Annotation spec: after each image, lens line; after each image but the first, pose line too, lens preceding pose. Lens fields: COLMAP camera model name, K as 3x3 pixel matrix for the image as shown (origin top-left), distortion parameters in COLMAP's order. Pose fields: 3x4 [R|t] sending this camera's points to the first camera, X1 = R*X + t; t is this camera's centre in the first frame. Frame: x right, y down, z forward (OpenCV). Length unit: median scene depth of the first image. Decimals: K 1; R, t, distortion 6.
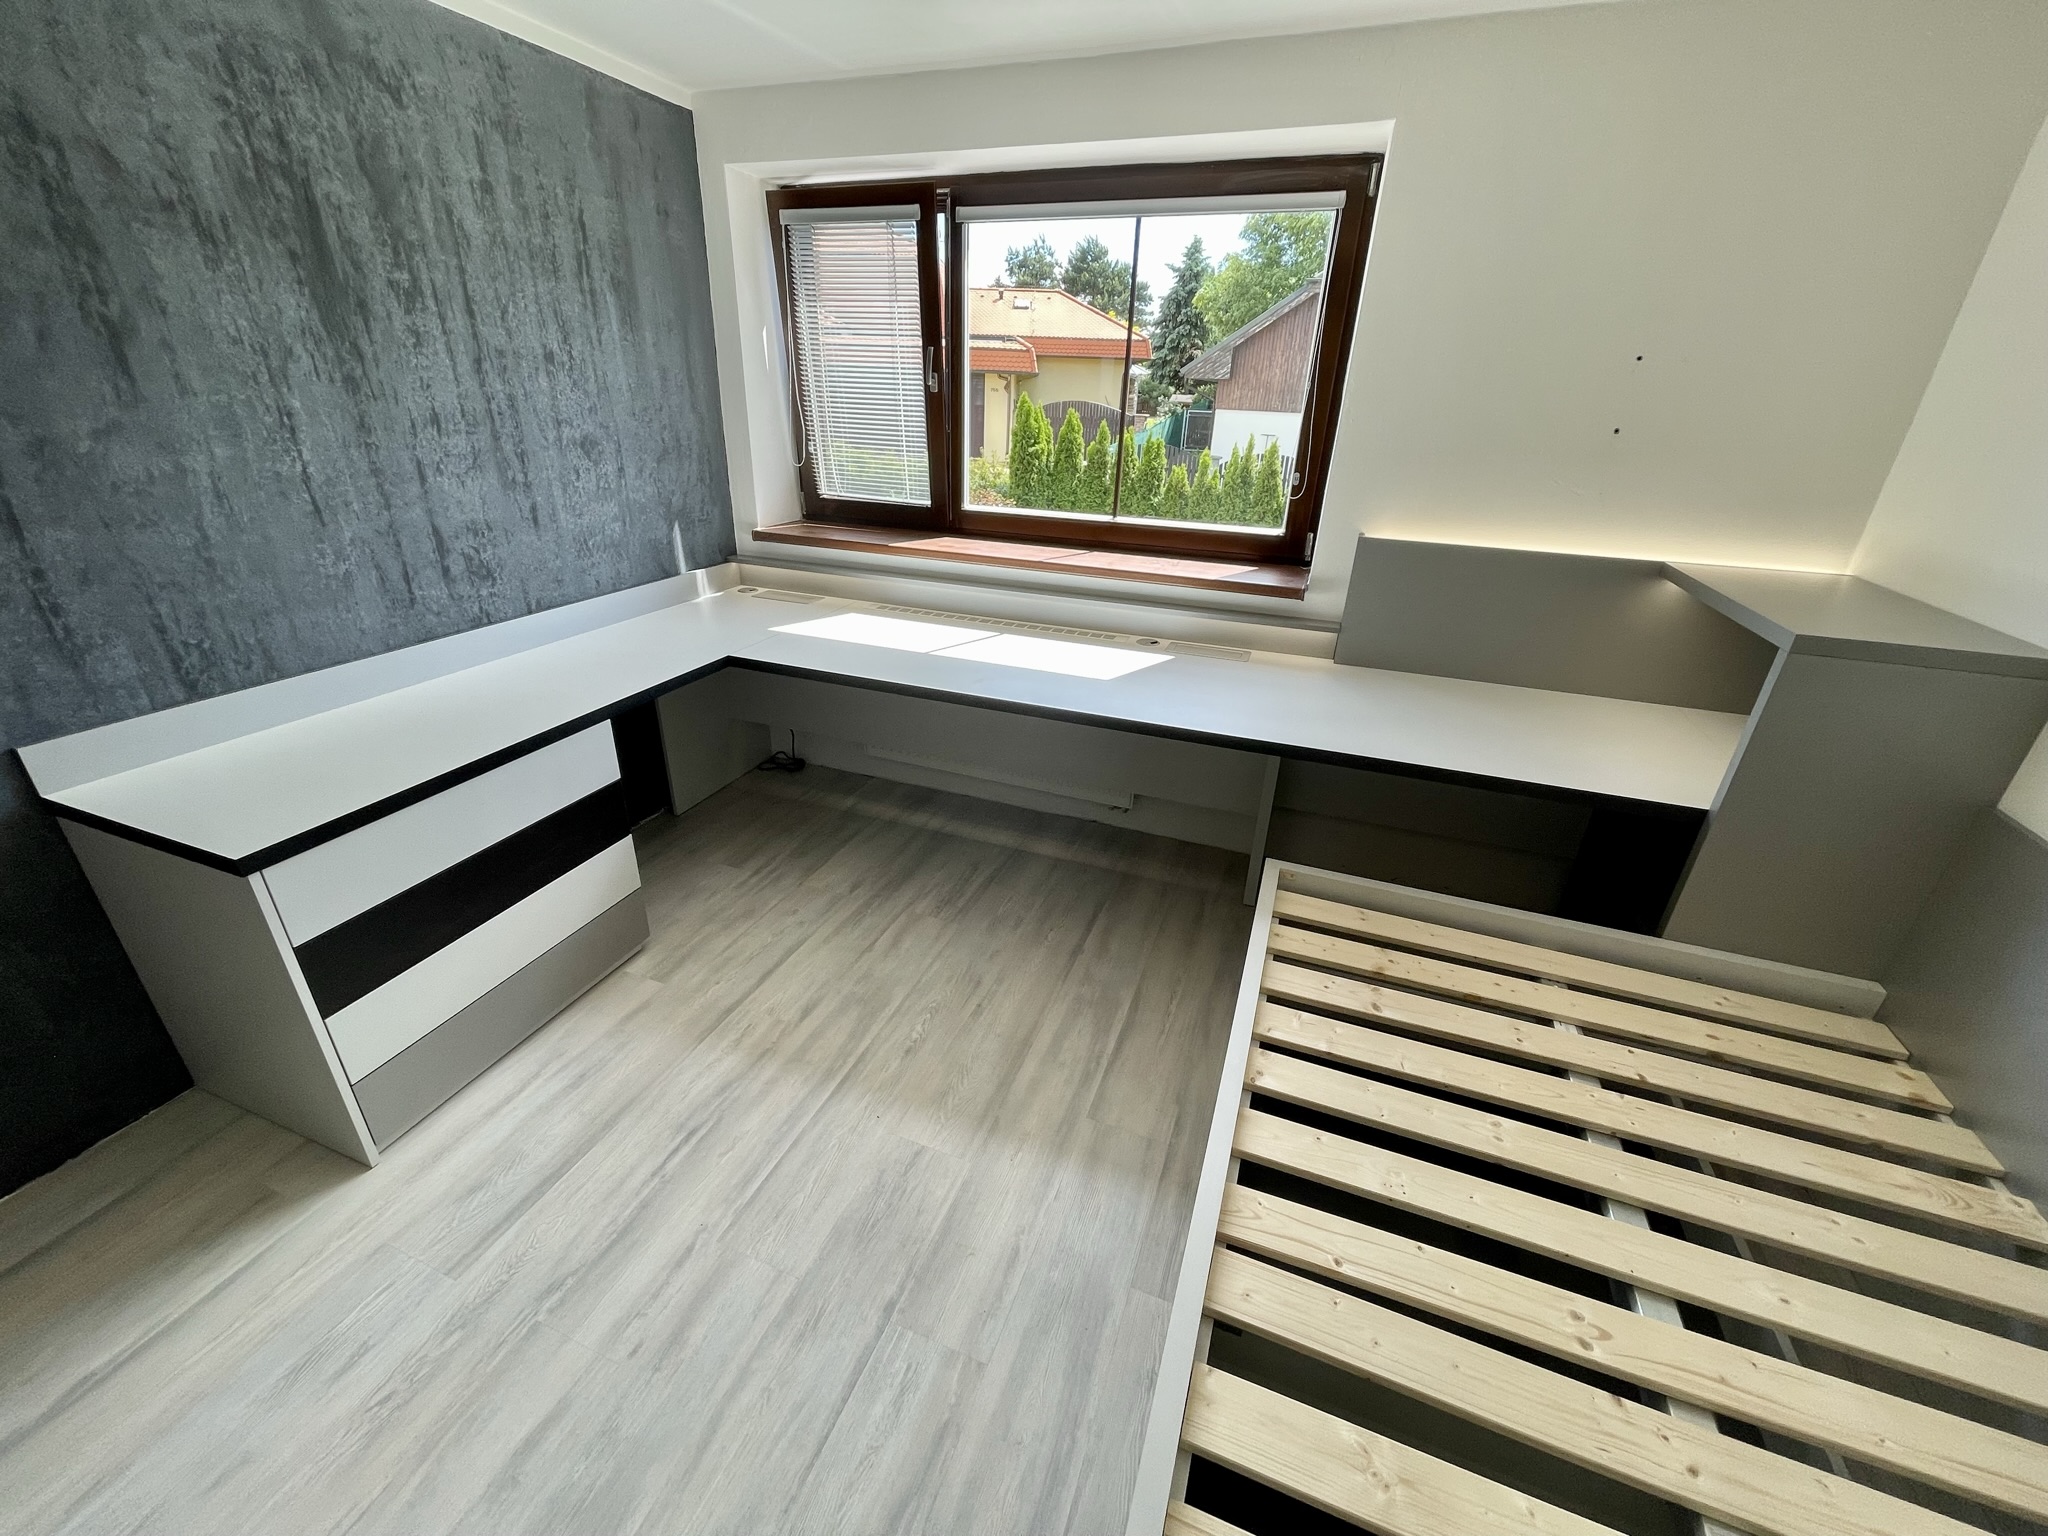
lens RADIAL K [[822.0, 0, 1009.6], [0, 822.0, 769.1], [0, 0, 1]] dist [-0.001977, -0.001610]
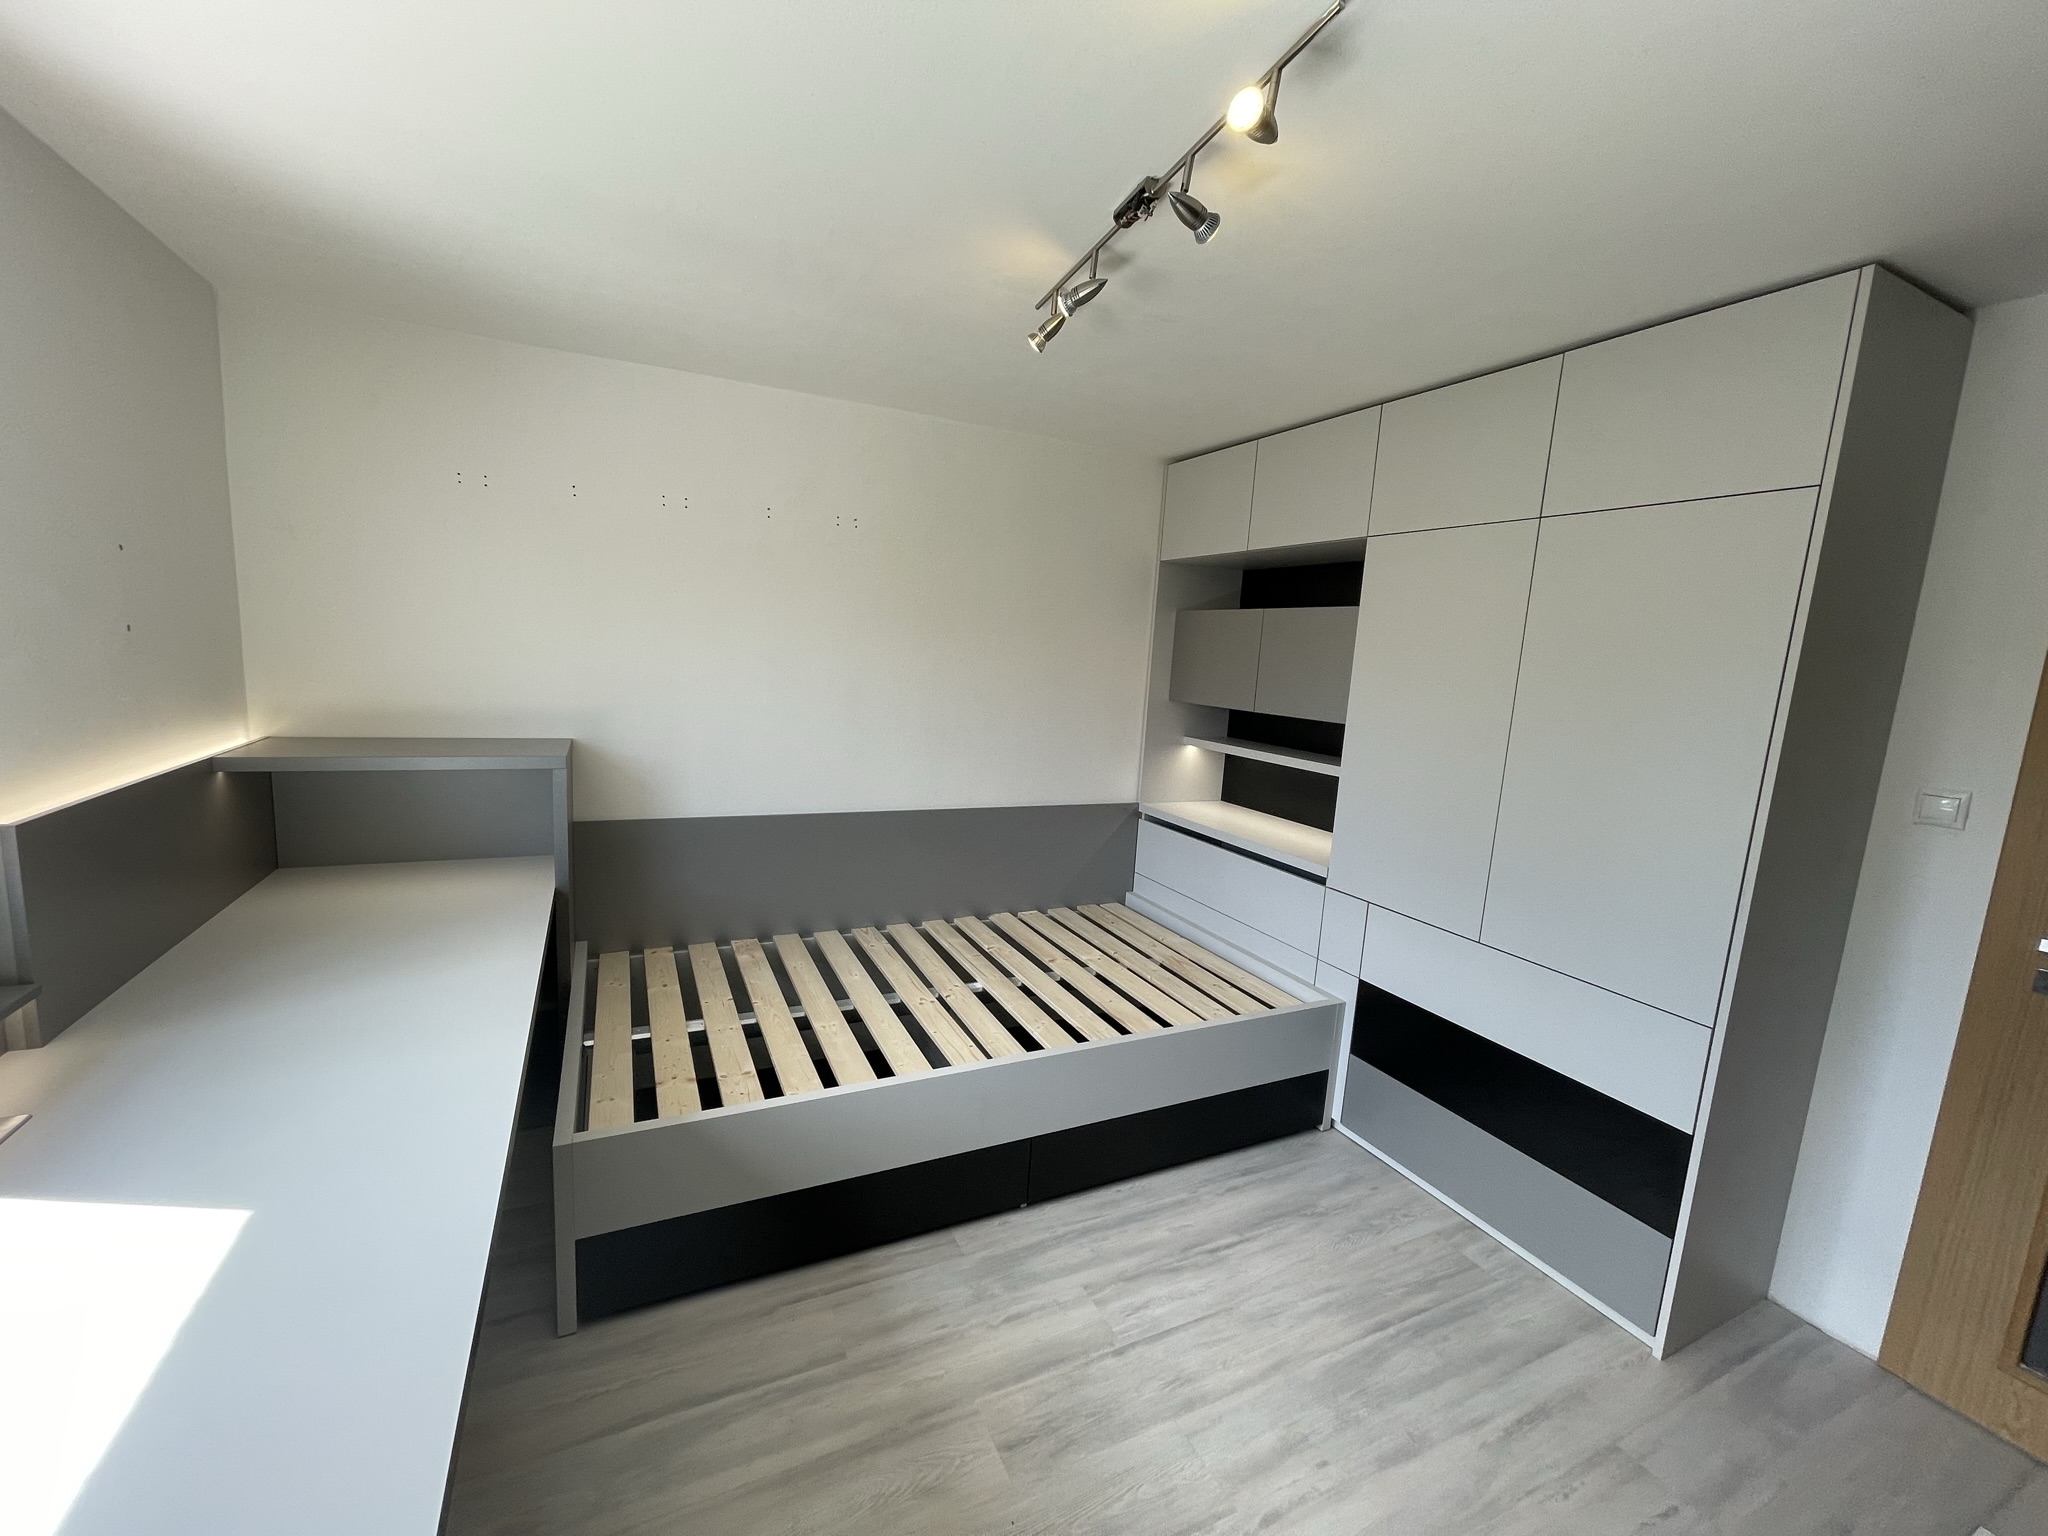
lens RADIAL K [[822.0, 0, 1001.6], [0, 822.0, 768.1], [0, 0, 1]] dist [-0.001977, -0.001610]
pose [[-0.719273, -0.171846, 0.673138, -0.683647], [0.219986, 0.862727, 0.455310, -0.679310], [-0.658978, 0.475574, -0.582733, 1.391767]]
